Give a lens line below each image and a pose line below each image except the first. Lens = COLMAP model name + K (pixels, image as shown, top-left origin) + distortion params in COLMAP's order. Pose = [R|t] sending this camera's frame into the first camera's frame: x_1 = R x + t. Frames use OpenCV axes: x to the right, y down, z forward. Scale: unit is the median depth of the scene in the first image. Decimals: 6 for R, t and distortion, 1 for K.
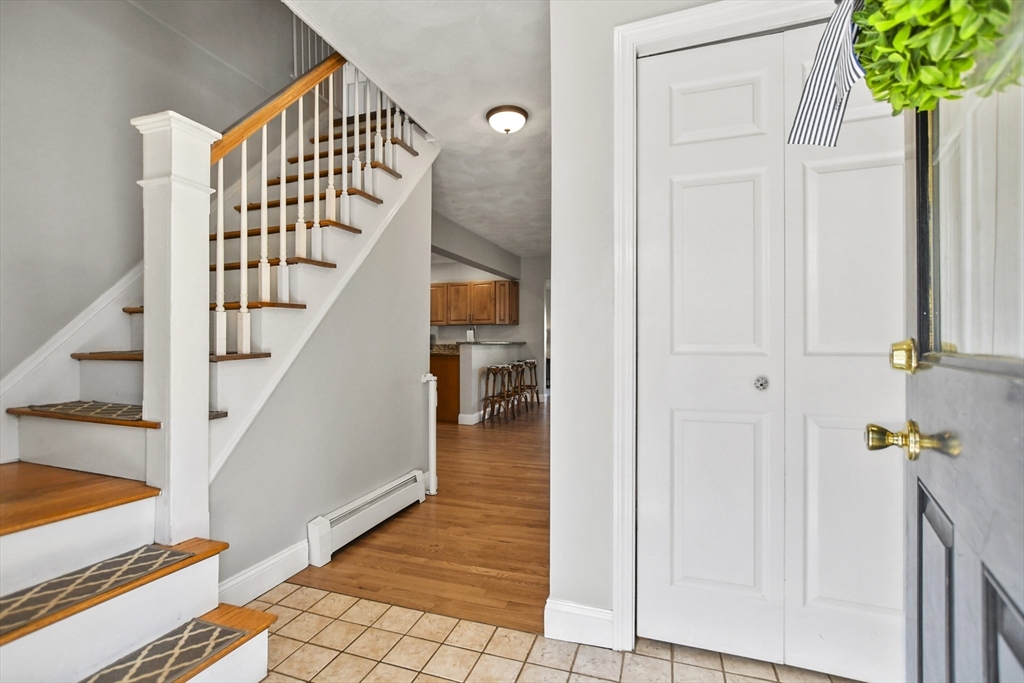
lens RADIAL K [[450.2, 0, 513.3], [0, 450.2, 344.4], [0, 0, 1]] dist [-0.012304, 0.004031]
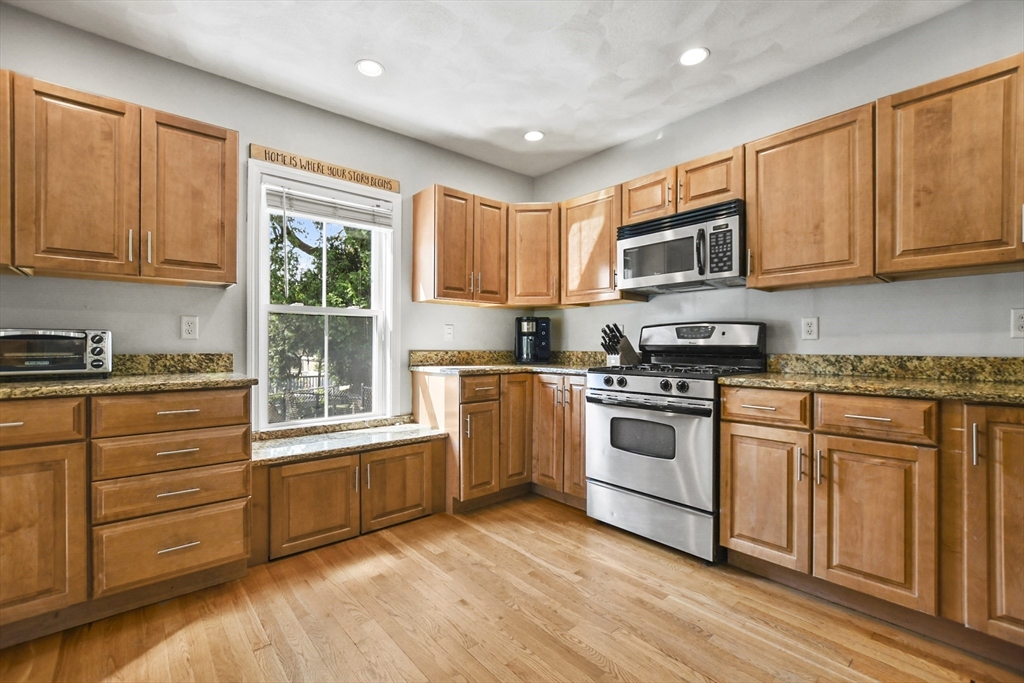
lens RADIAL K [[450.2, 0, 511.6], [0, 450.2, 345.2], [0, 0, 1]] dist [-0.012304, 0.004031]
pose [[0.860036, -0.003359, -0.510222, -0.230856], [0.001444, 0.999990, -0.004149, -0.006924], [0.510231, 0.002832, 0.860033, 0.839994]]
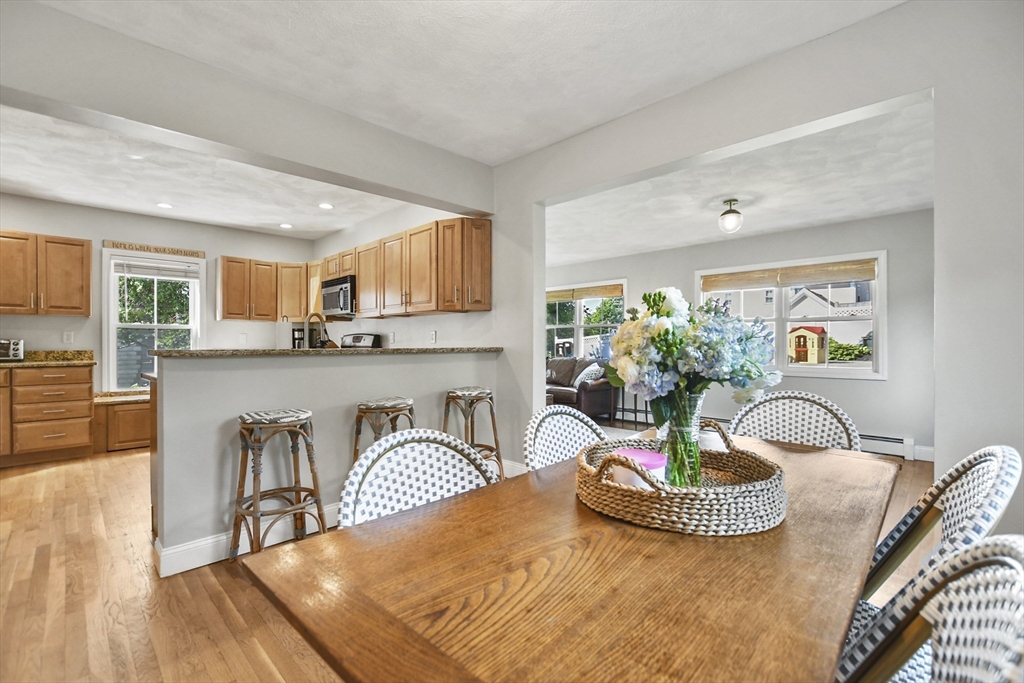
lens RADIAL K [[450.2, 0, 507.5], [0, 450.2, 346.2], [0, 0, 1]] dist [-0.012304, 0.004031]
pose [[0.894564, -0.000692, -0.446940, 0.281281], [0.001674, 0.999997, 0.001803, -0.008798], [0.446938, -0.002360, 0.894562, 0.702040]]
